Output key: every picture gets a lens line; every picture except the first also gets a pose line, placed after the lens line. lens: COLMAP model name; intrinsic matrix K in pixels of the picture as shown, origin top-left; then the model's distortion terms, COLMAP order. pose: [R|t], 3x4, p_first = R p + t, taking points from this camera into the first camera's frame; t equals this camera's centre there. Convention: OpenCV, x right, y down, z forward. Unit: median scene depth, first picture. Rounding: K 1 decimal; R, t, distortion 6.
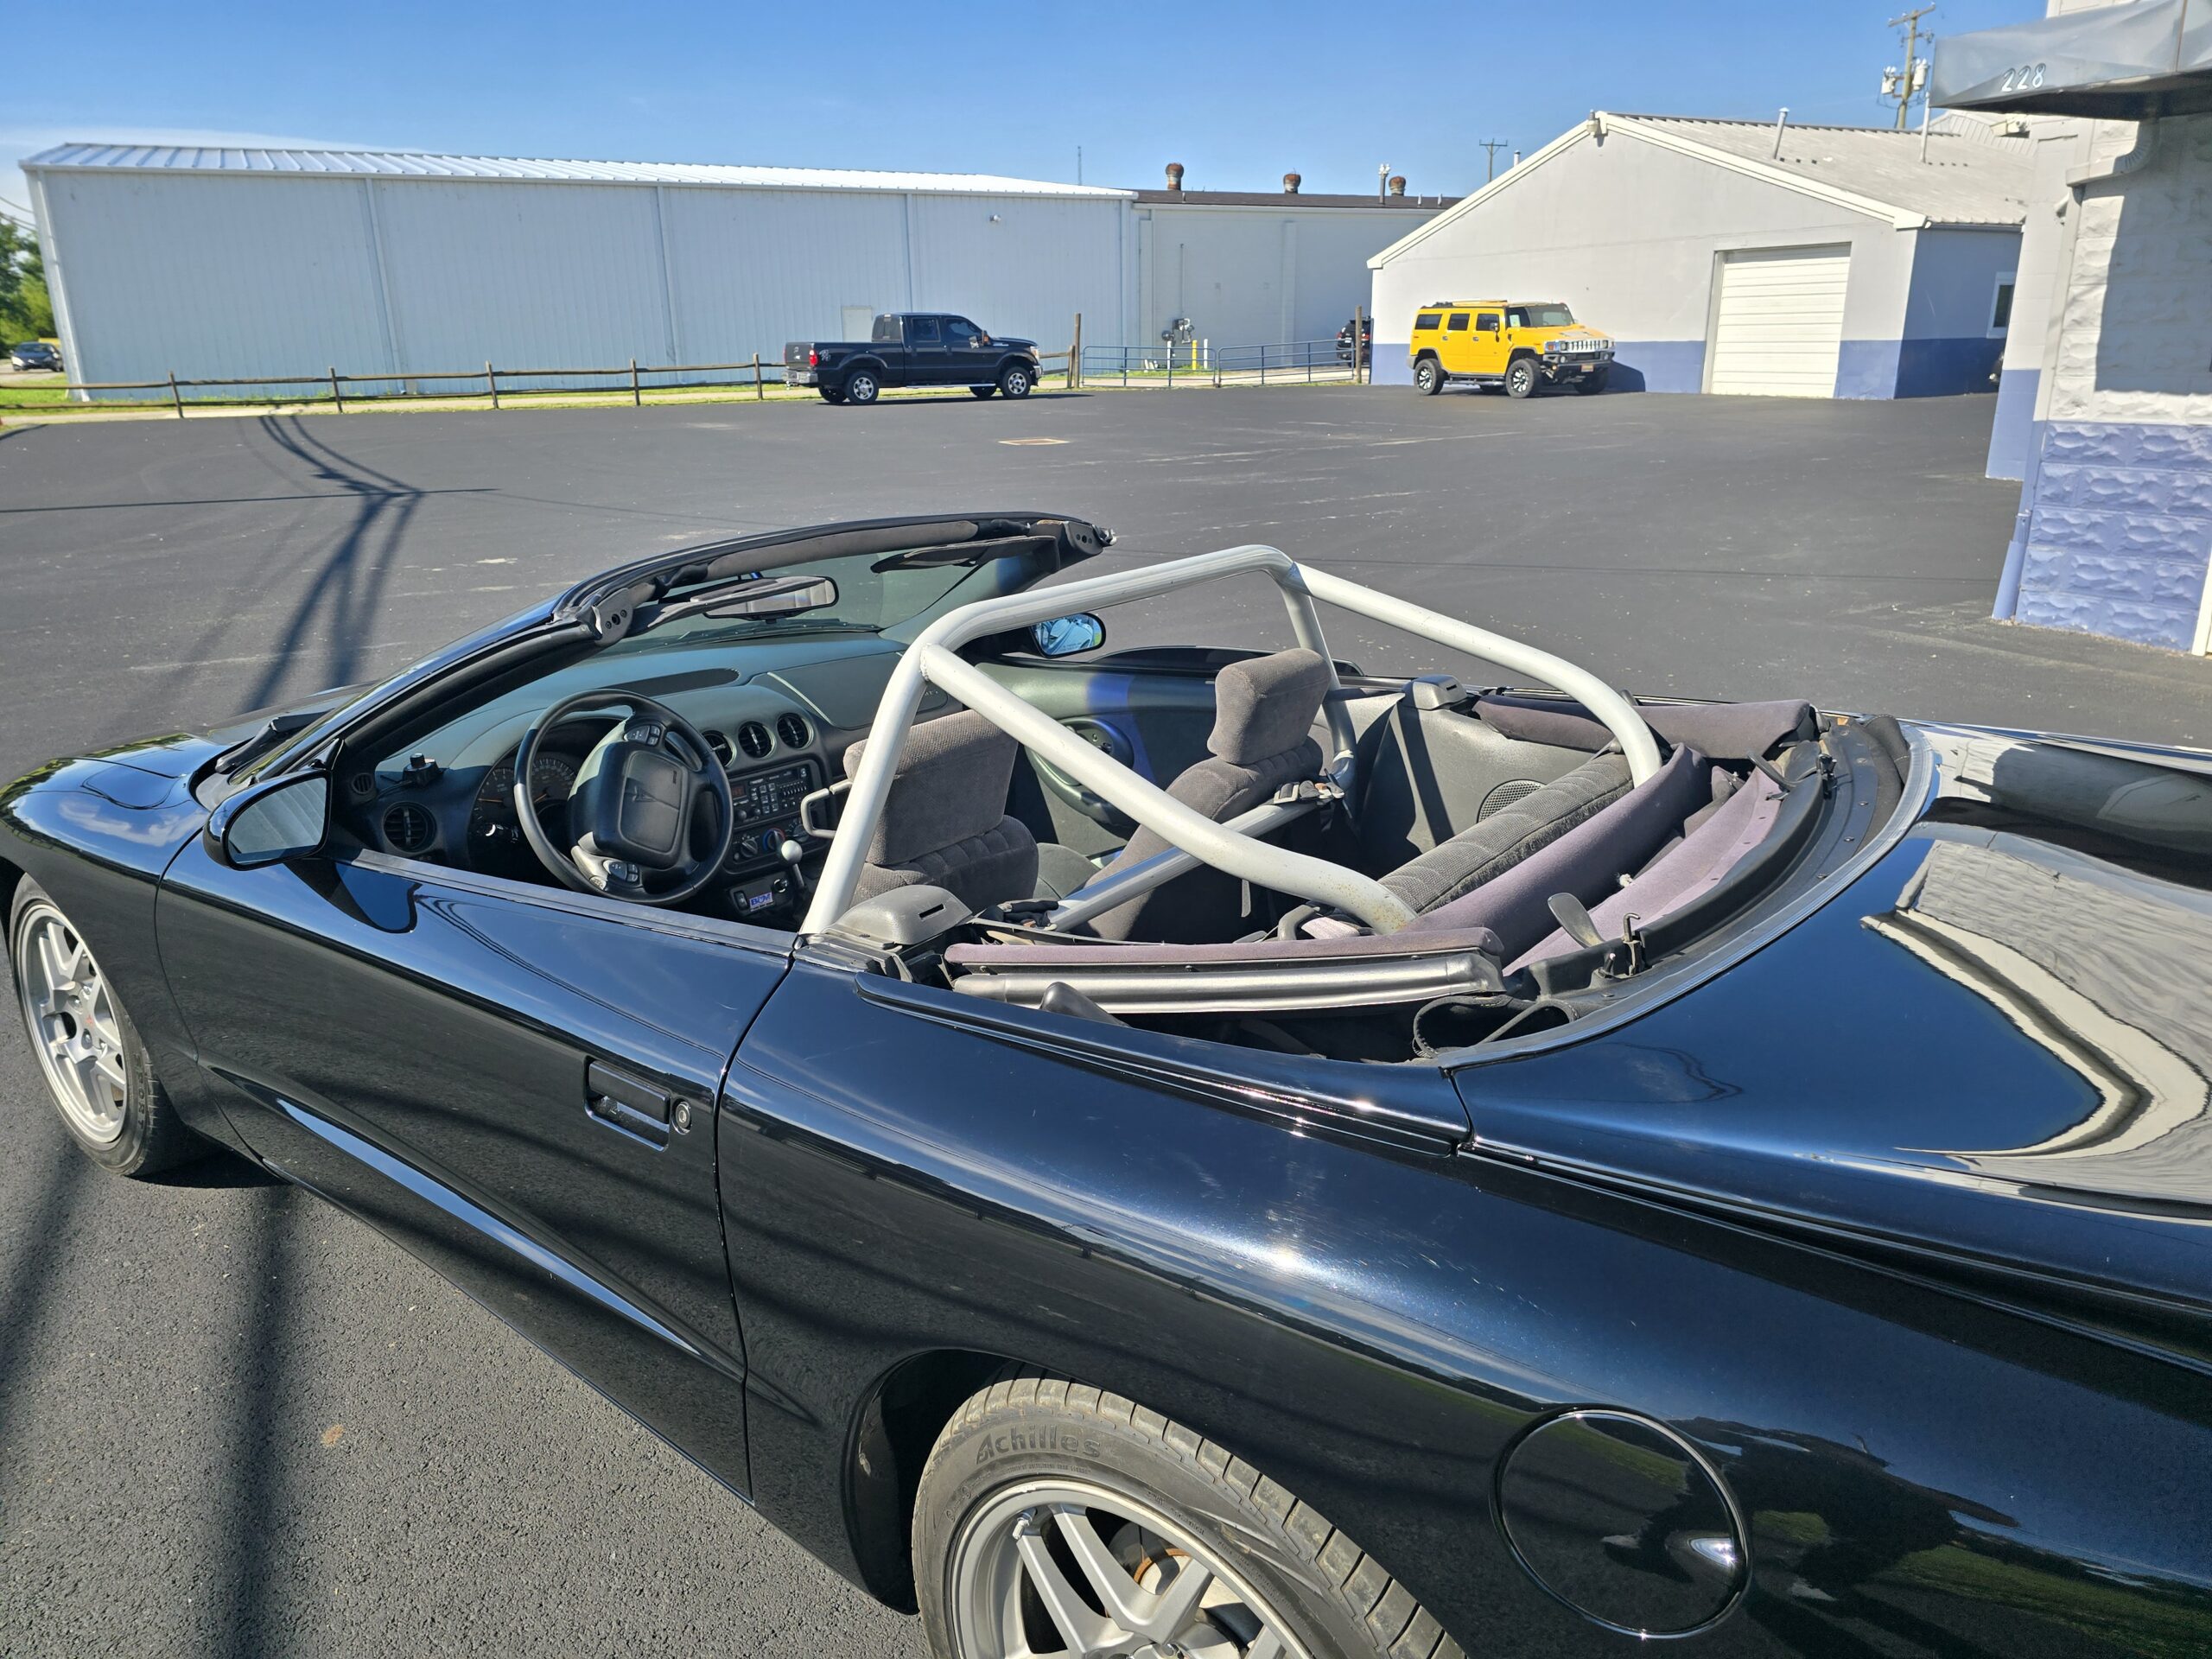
lens RADIAL K [[1493.7, 0, 1100.1], [0, 1493.7, 800.6], [0, 0, 1]] dist [0.087991, -0.087065]
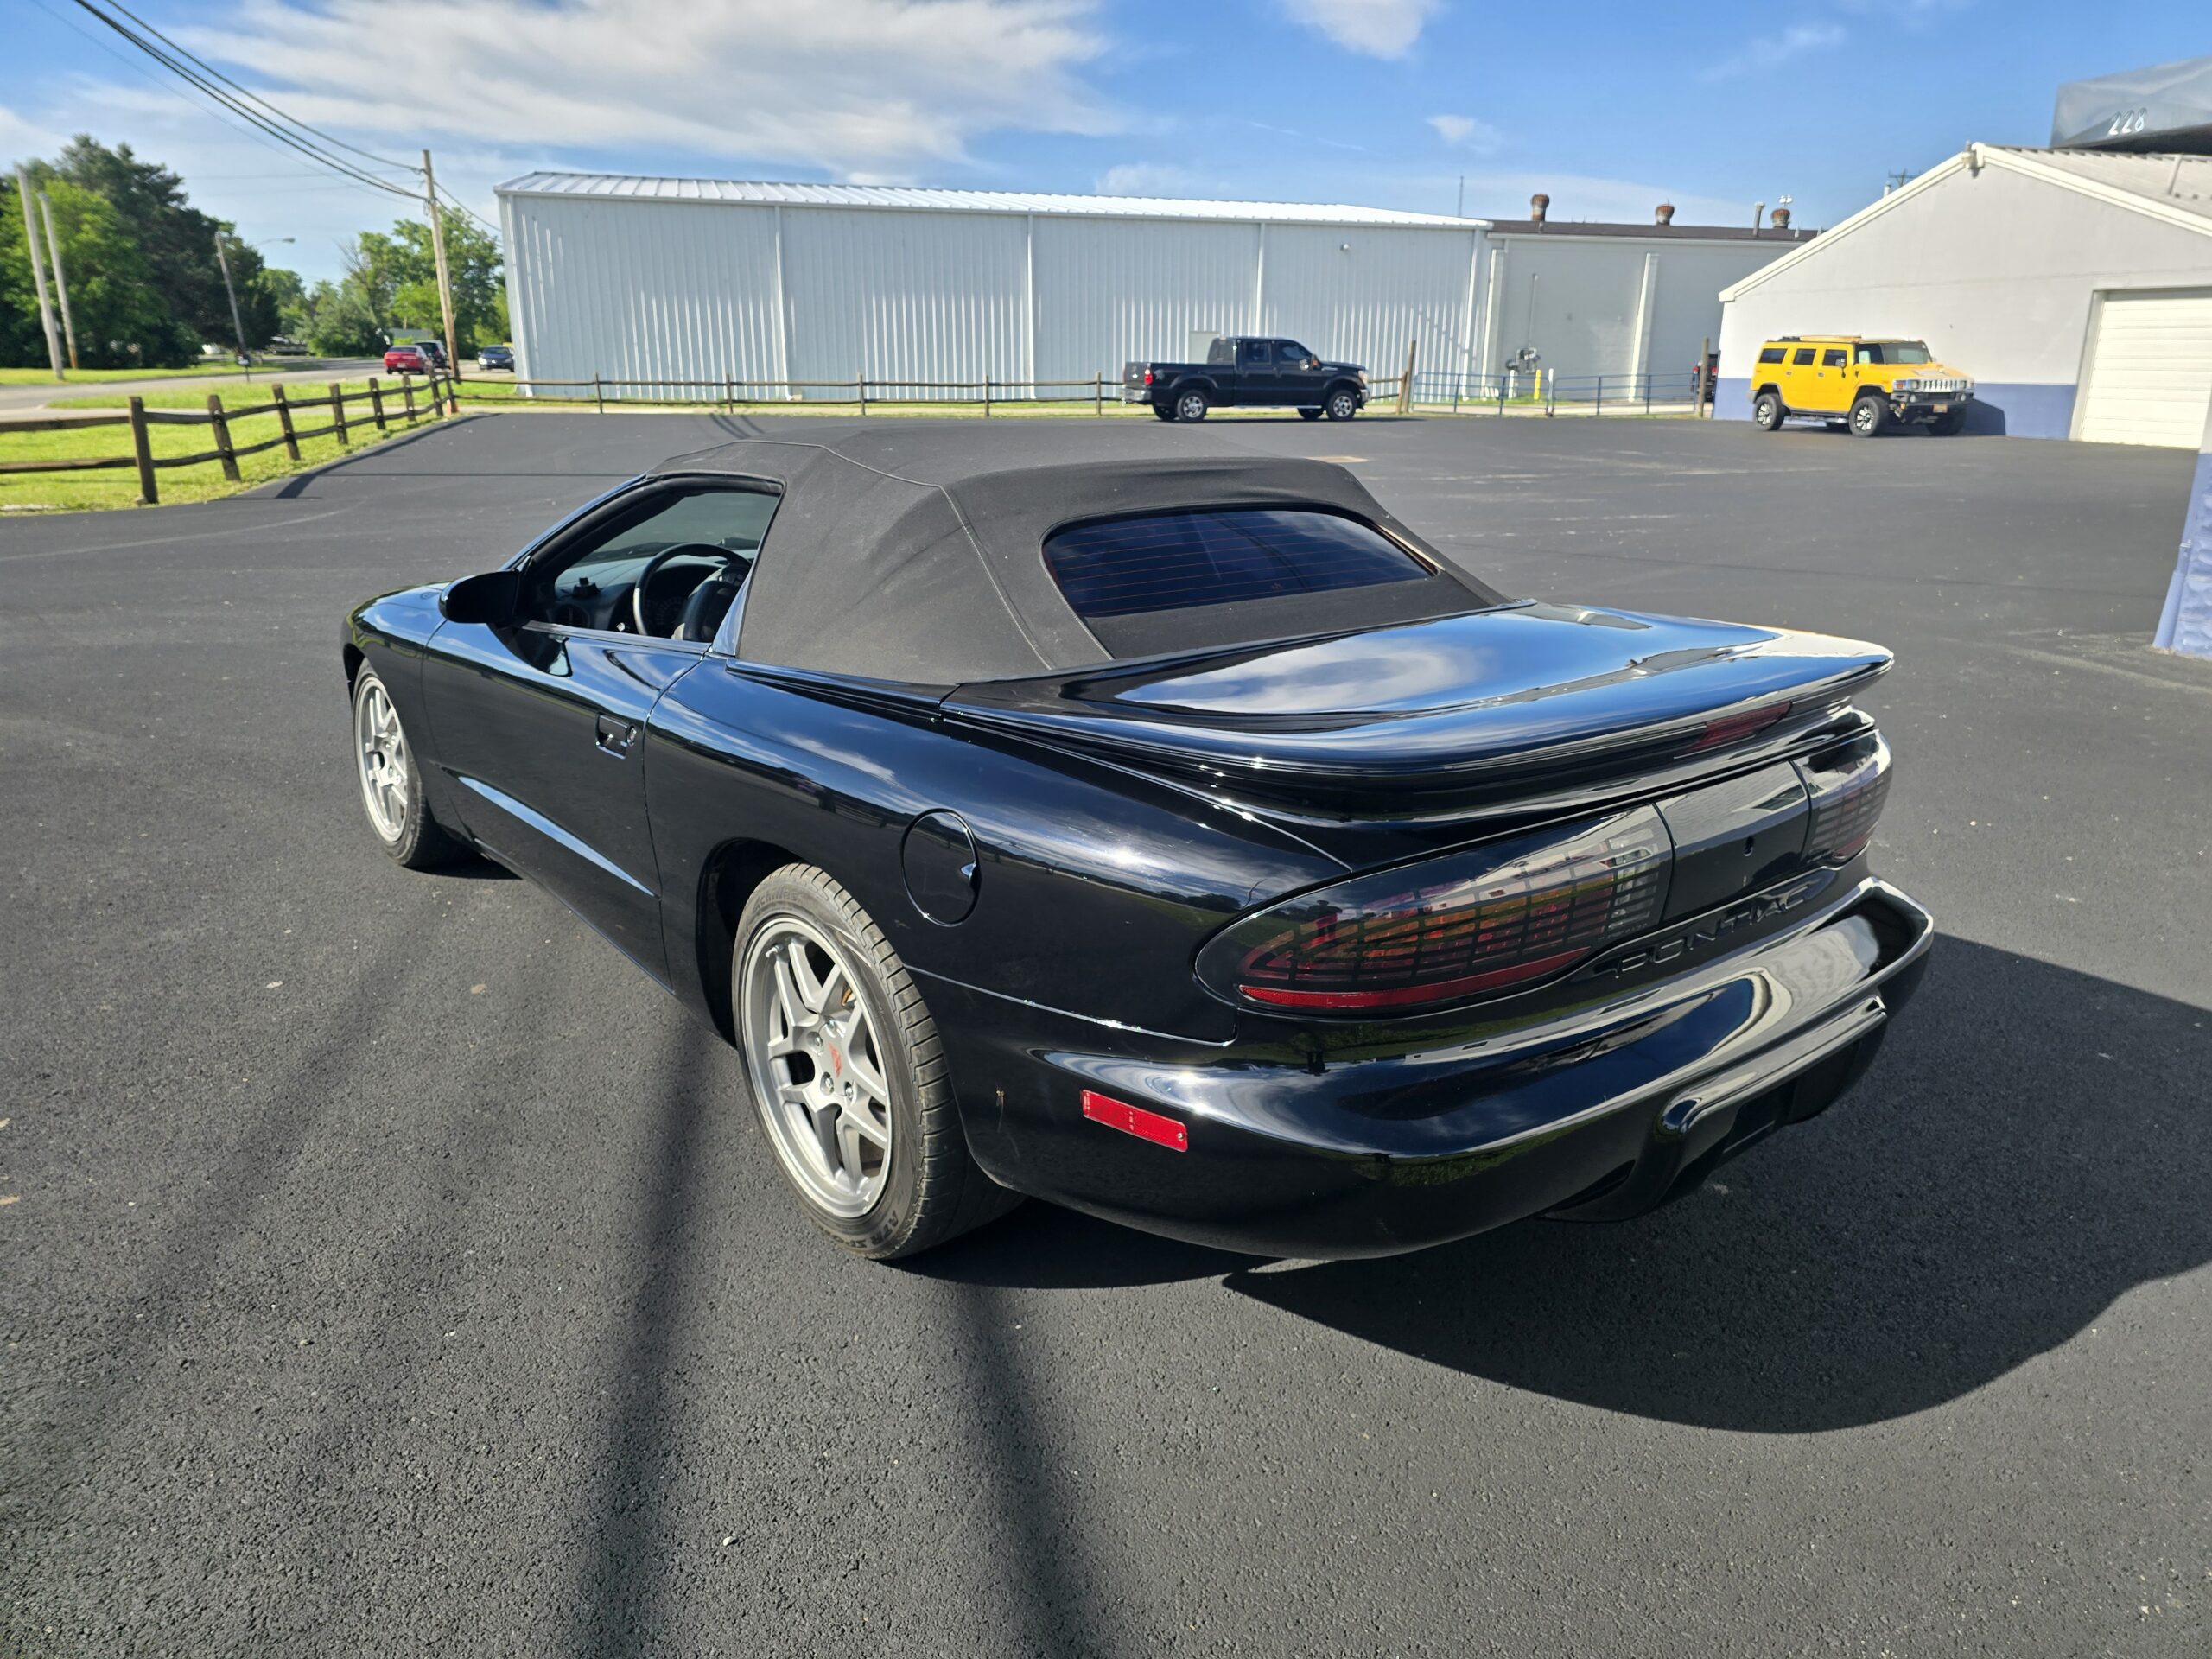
lens RADIAL K [[1512.7, 0, 1137.0], [0, 1512.7, 796.3], [0, 0, 1]] dist [0.073140, -0.069040]
pose [[0.976785, 0.084631, -0.196796, 0.039066], [-0.089130, 0.995920, -0.014101, 0.015321], [0.194800, 0.031314, 0.980343, -0.037110]]
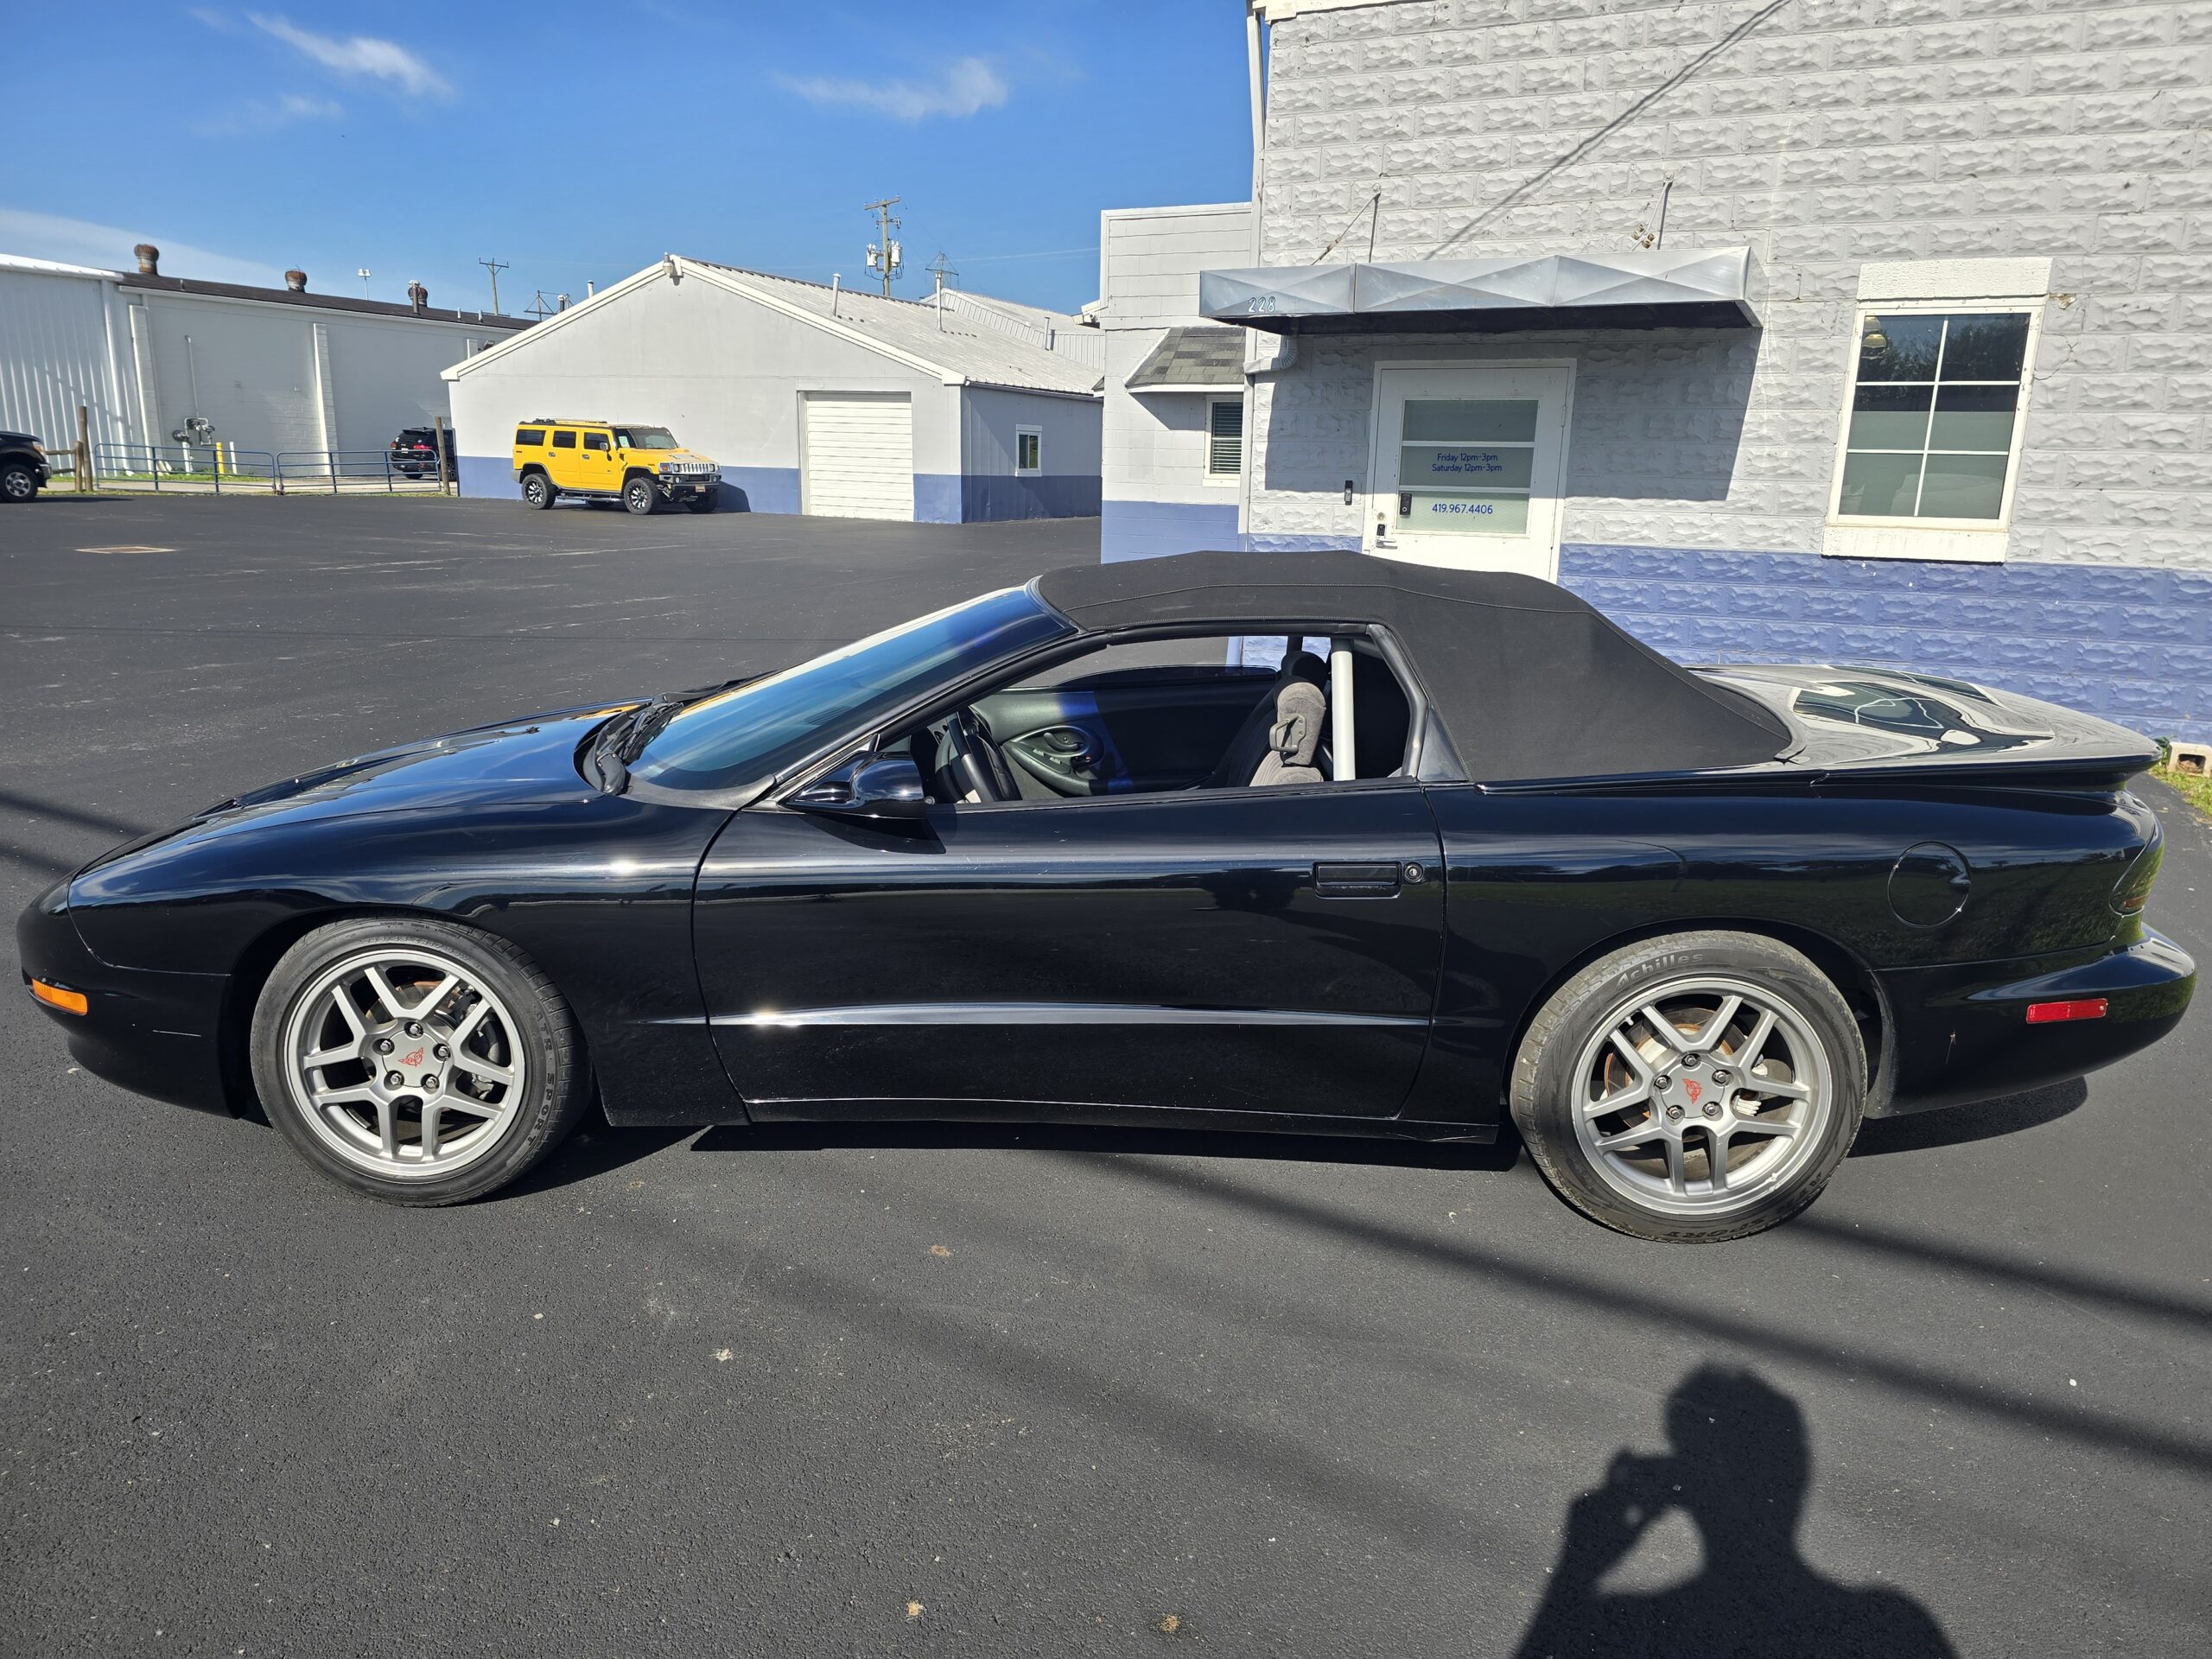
lens RADIAL K [[1518.8, 0, 1106.0], [0, 1518.8, 829.5], [0, 0, 1]] dist [0.046182, -0.043798]
pose [[0.806832, -0.105119, 0.581353, -0.097846], [0.139777, 0.990070, -0.014967, 0.009155], [-0.574007, 0.093335, 0.813514, -0.020544]]
